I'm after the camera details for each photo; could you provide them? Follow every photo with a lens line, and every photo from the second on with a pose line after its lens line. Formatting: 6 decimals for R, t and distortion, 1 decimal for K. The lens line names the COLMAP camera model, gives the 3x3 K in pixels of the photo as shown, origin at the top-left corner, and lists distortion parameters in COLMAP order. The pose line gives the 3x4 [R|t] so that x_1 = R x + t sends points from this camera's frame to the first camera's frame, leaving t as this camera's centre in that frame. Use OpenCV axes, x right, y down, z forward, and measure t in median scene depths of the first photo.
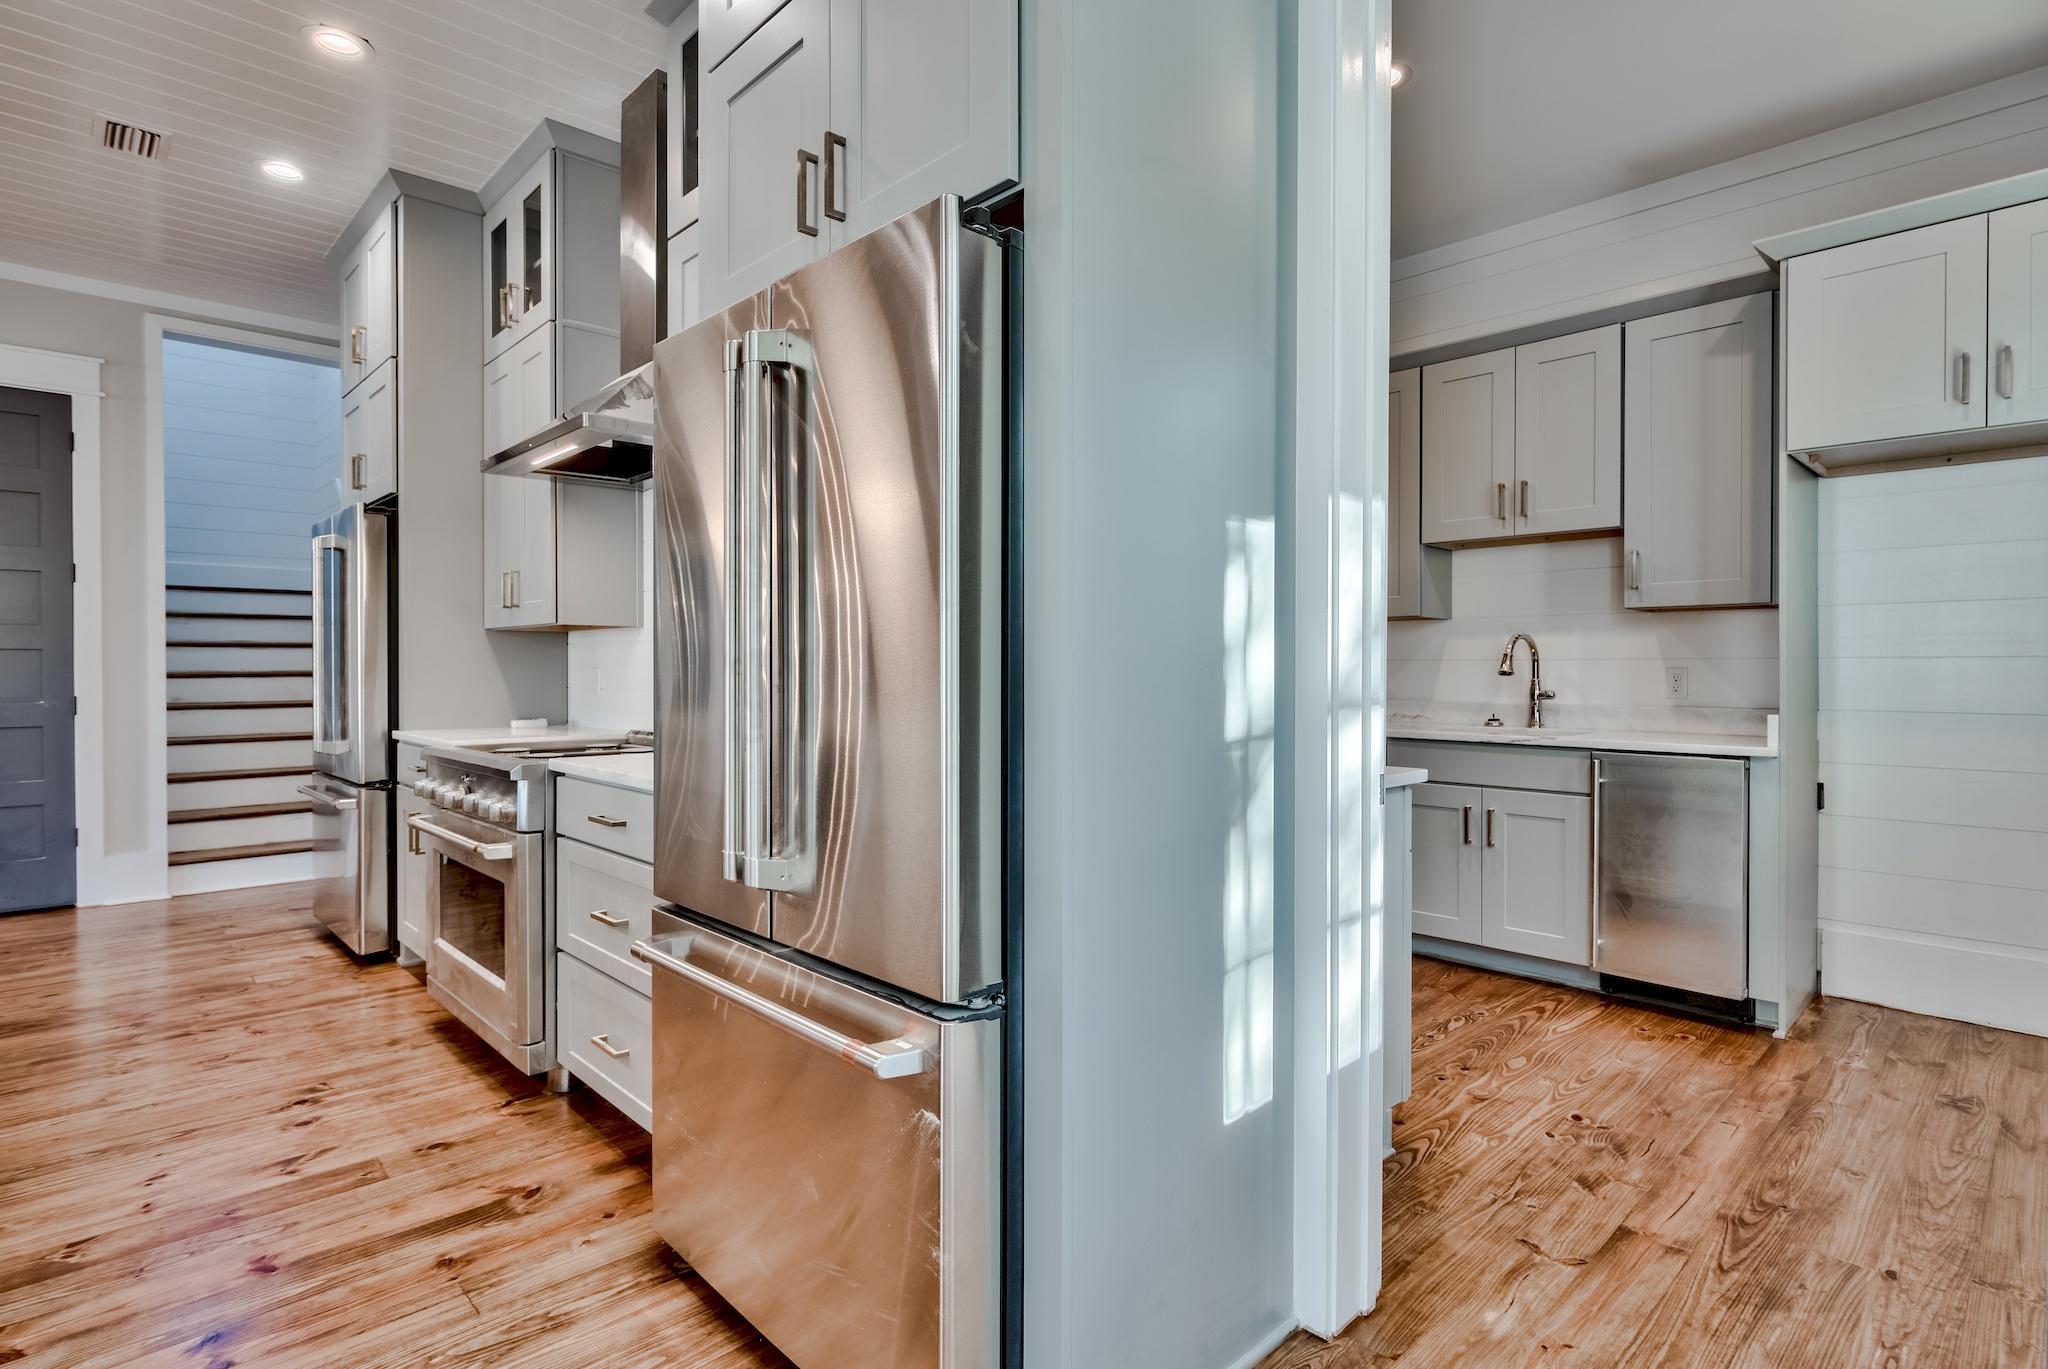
lens RADIAL K [[1024.4, 0, 1076.0], [0, 1024.4, 686.9], [0, 0, 1]] dist [-0.001299, 0.000523]
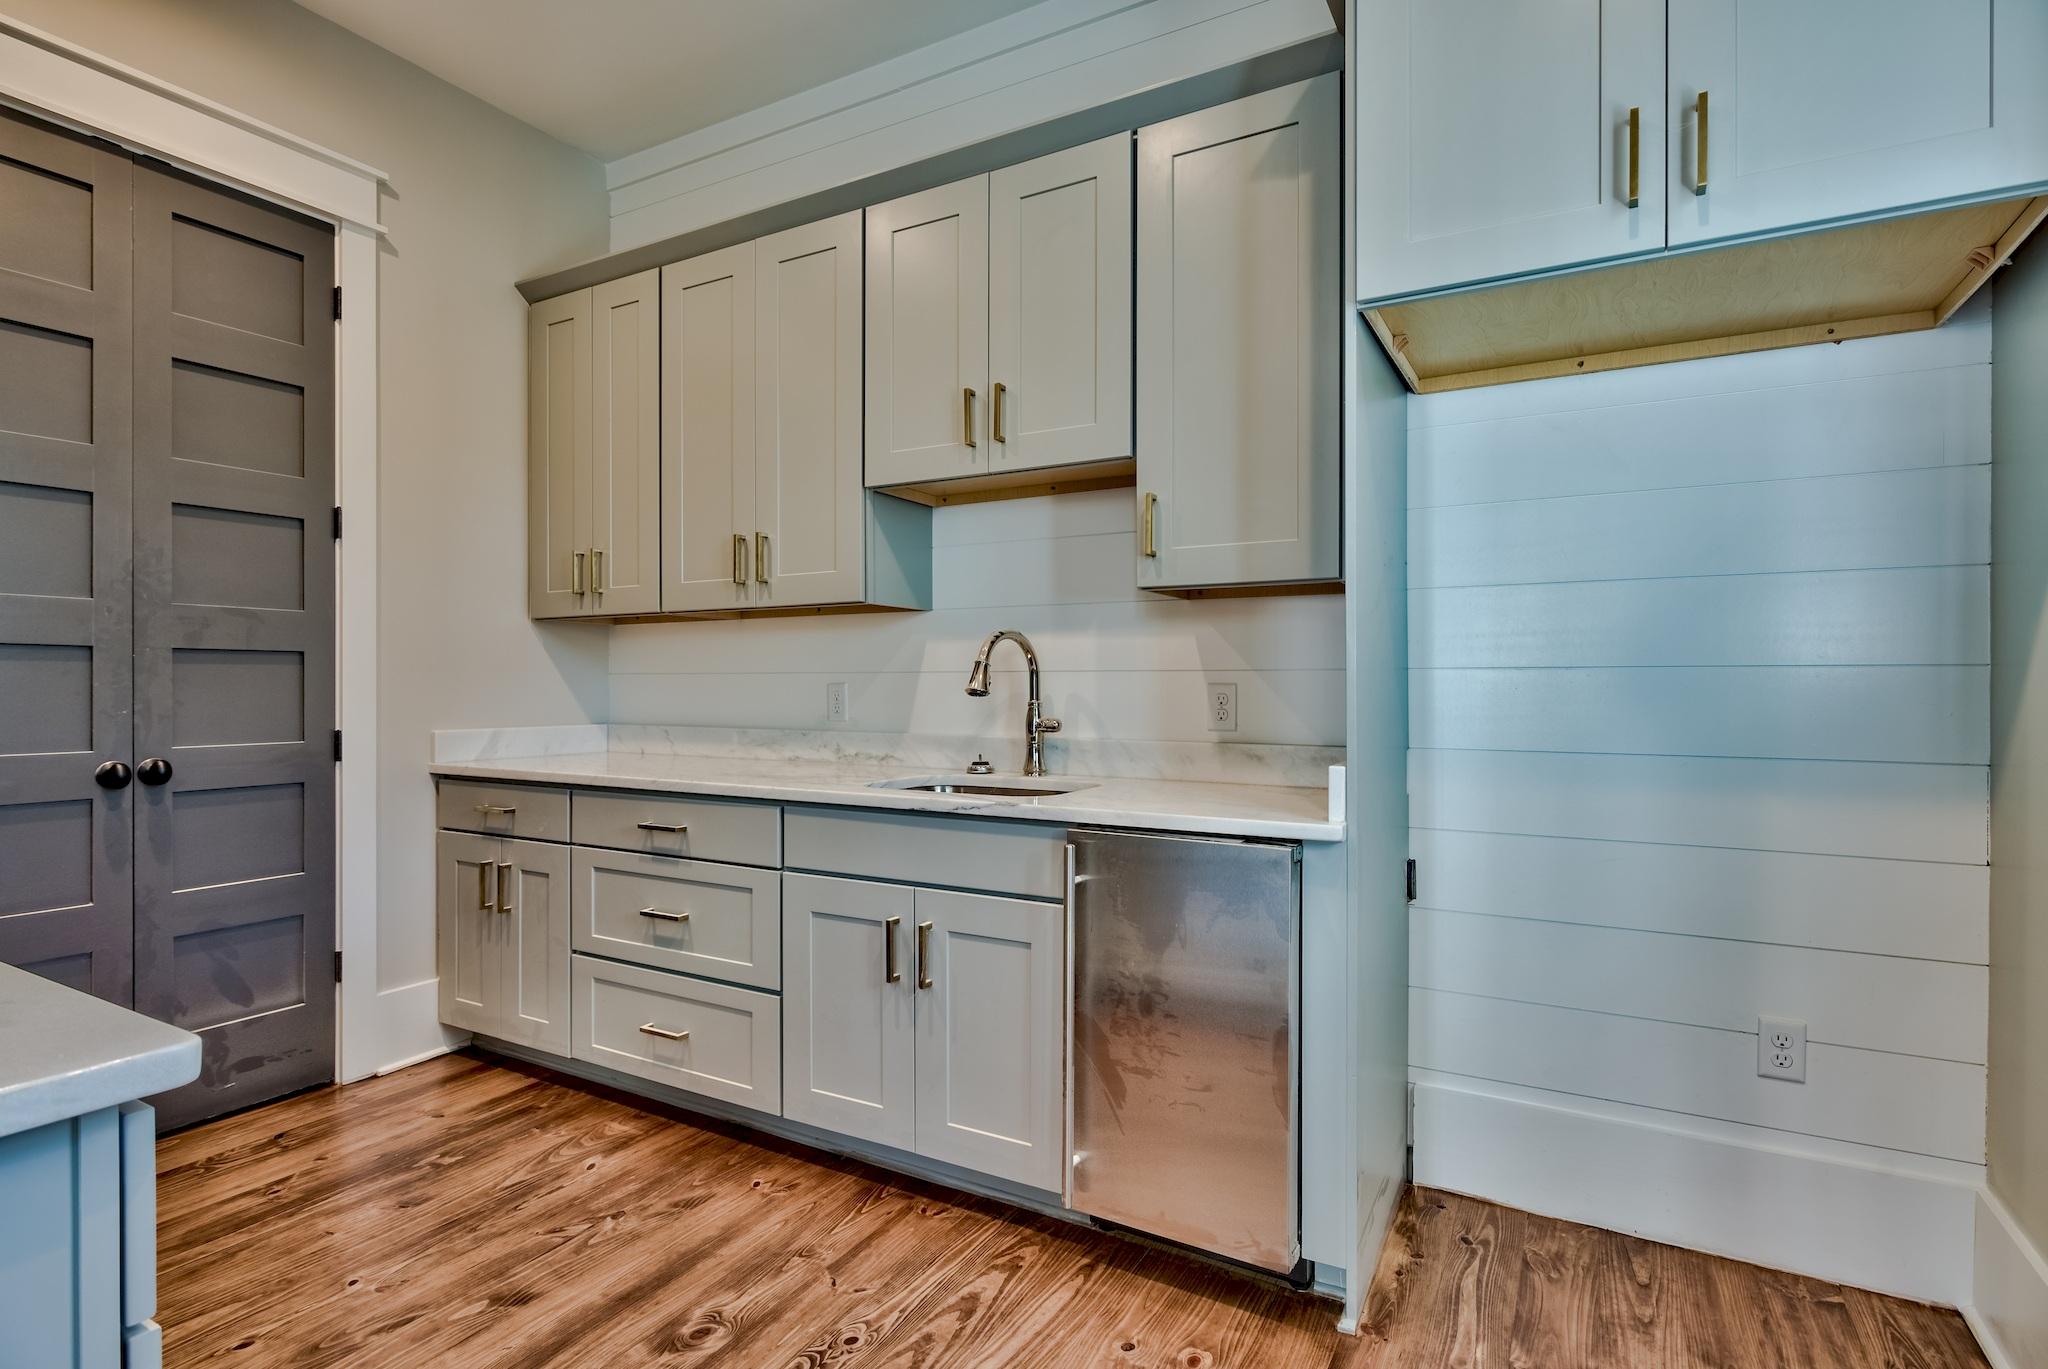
lens RADIAL K [[1024.2, 0, 1030.1], [0, 1024.2, 709.8], [0, 0, 1]] dist [0.000714, 0.000050]
pose [[0.965022, -0.007425, 0.262064, 0.323602], [0.005285, 0.999947, 0.008870, -0.009378], [-0.262115, -0.007175, 0.965010, 0.436024]]
